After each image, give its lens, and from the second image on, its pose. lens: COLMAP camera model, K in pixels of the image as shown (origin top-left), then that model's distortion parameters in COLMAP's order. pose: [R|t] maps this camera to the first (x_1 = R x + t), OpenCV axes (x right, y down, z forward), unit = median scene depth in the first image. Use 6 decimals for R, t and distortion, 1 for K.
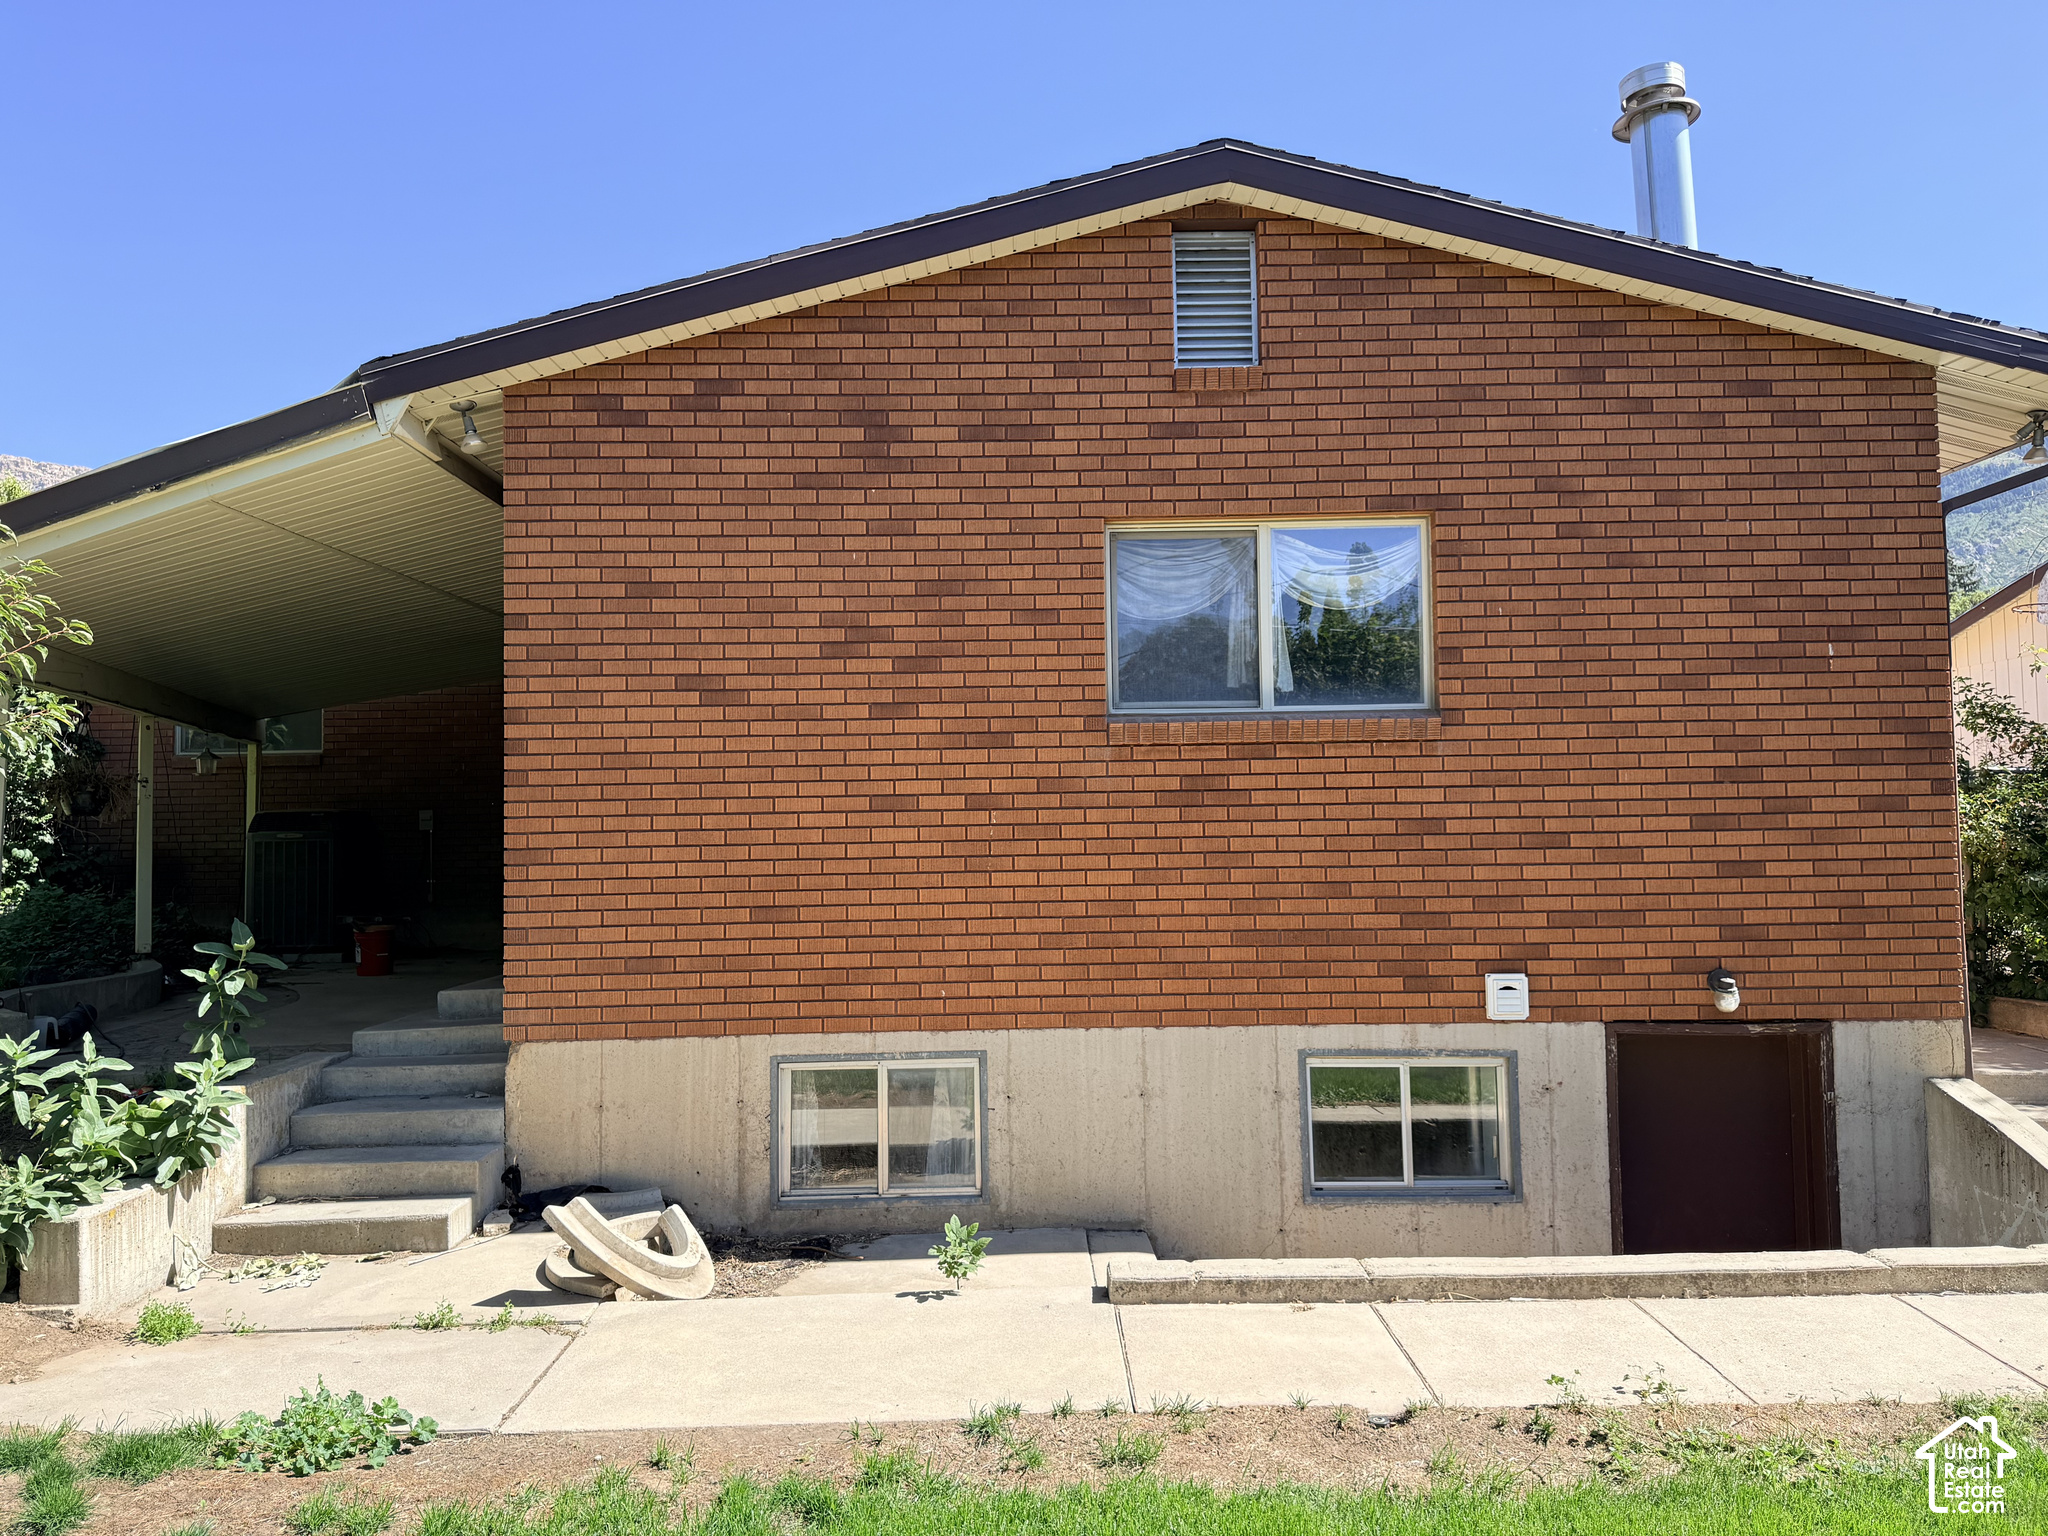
lens RADIAL K [[1442.1, 0, 1014.3], [0, 1442.1, 769.2], [0, 0, 1]] dist [0.053423, -0.057219]
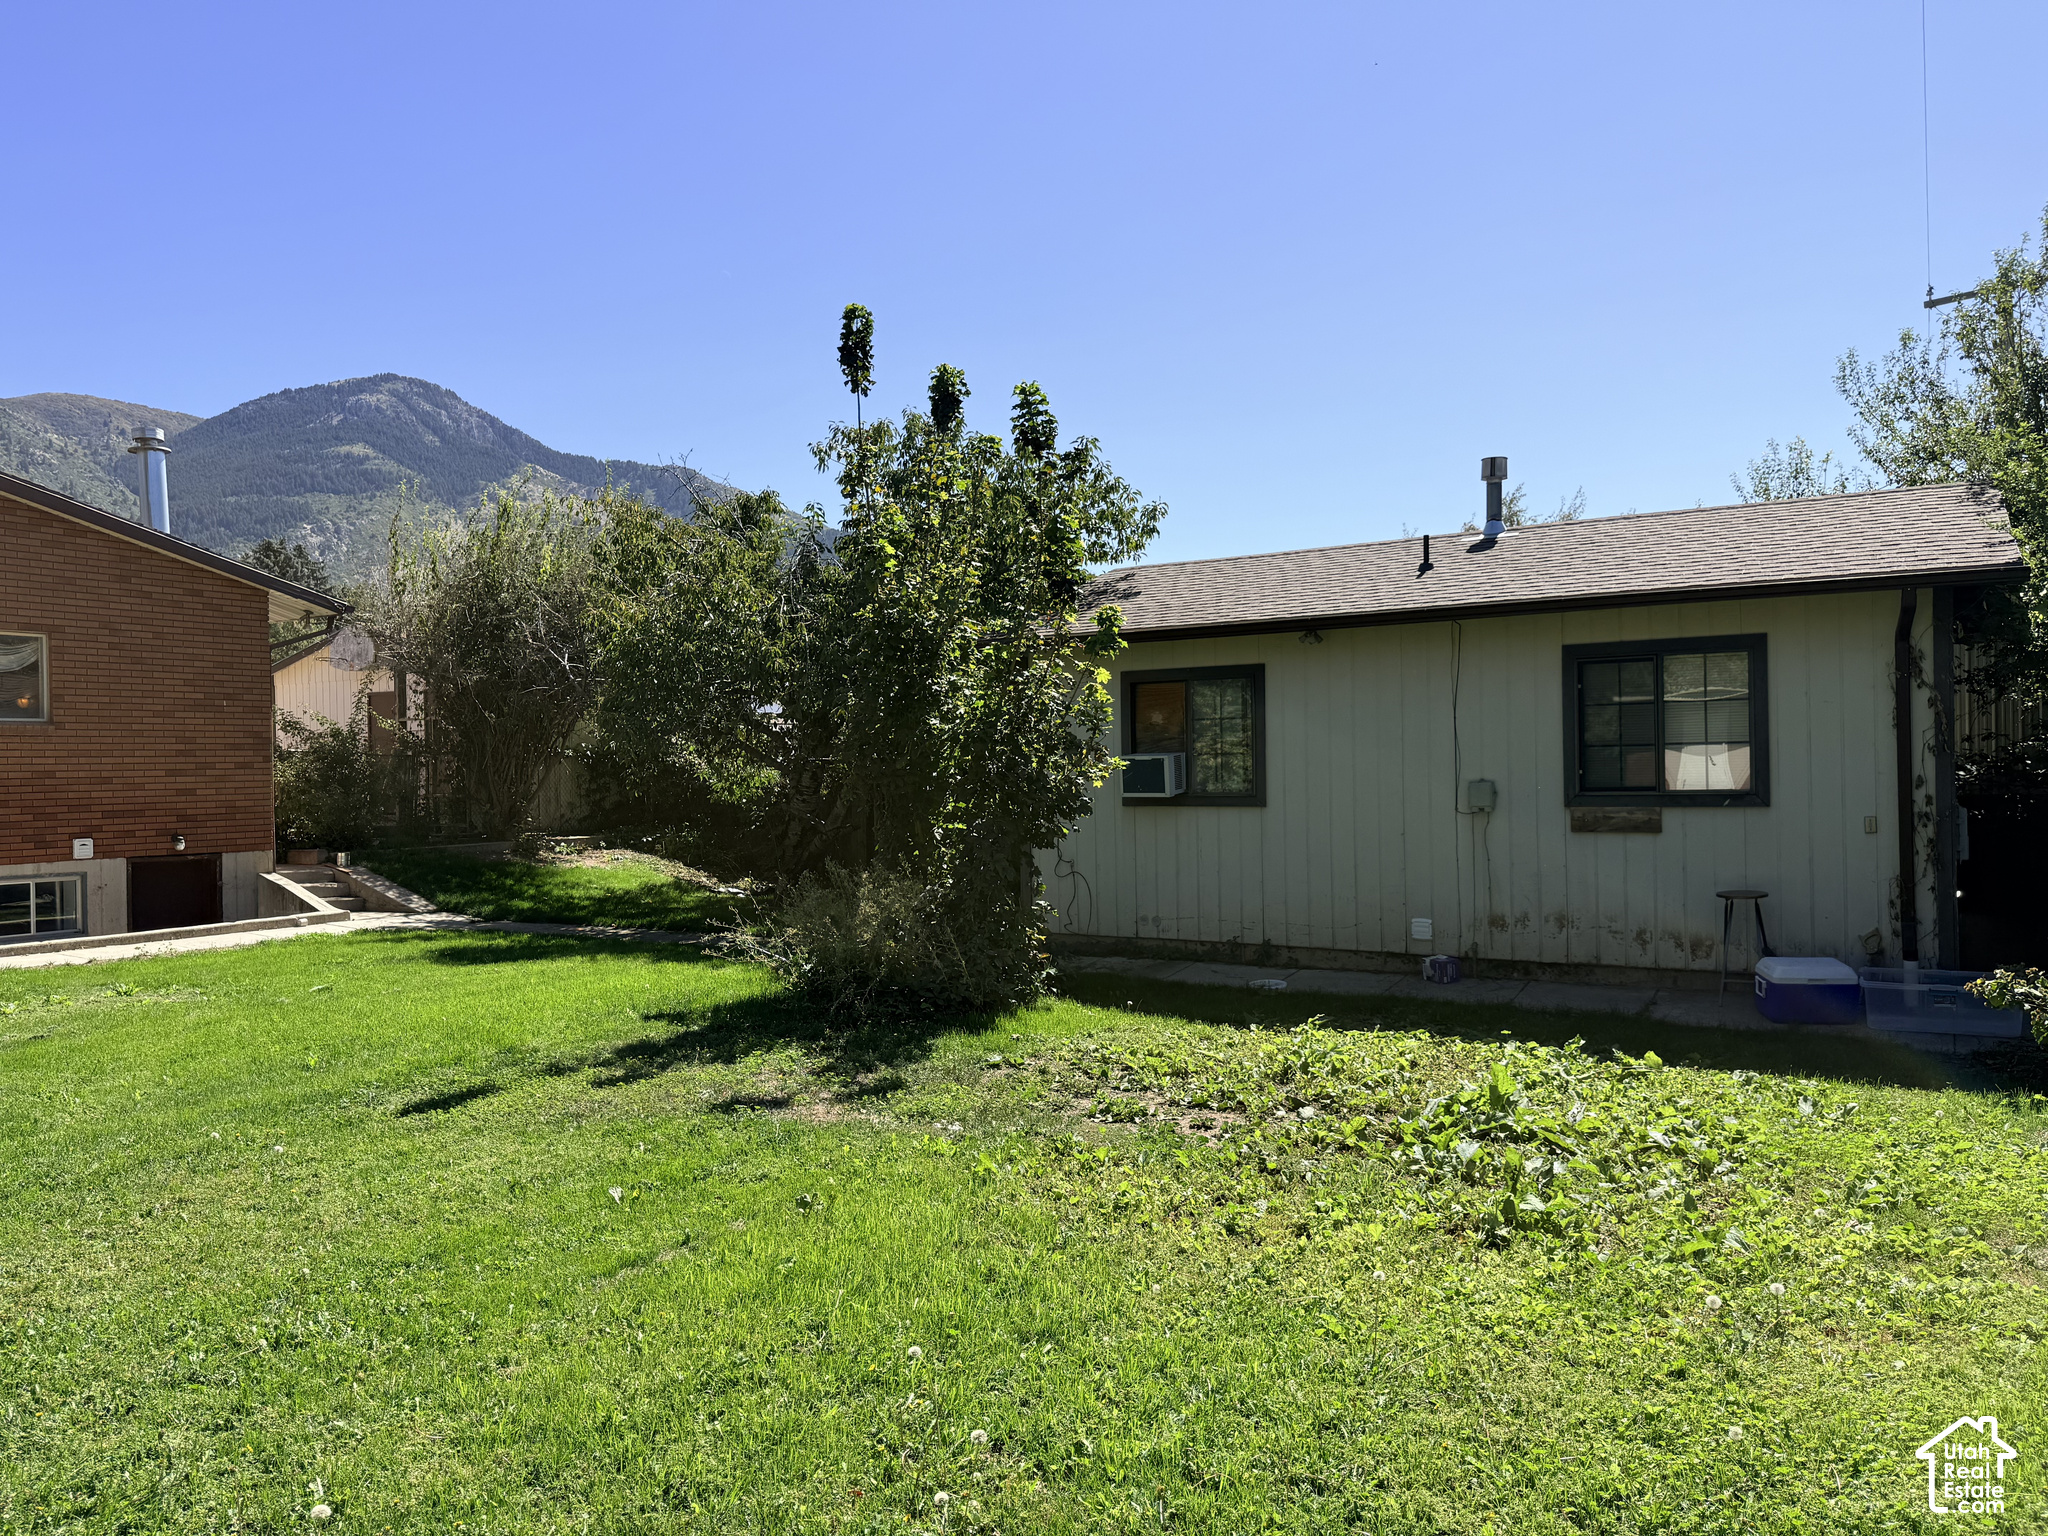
lens RADIAL K [[1442.1, 0, 1017.2], [0, 1442.1, 760.8], [0, 0, 1]] dist [0.053423, -0.057219]
pose [[0.519304, 0.008393, 0.854548, -0.858243], [-0.025837, 0.999649, 0.005883, -0.033559], [-0.854199, -0.025134, 0.519339, -1.441310]]
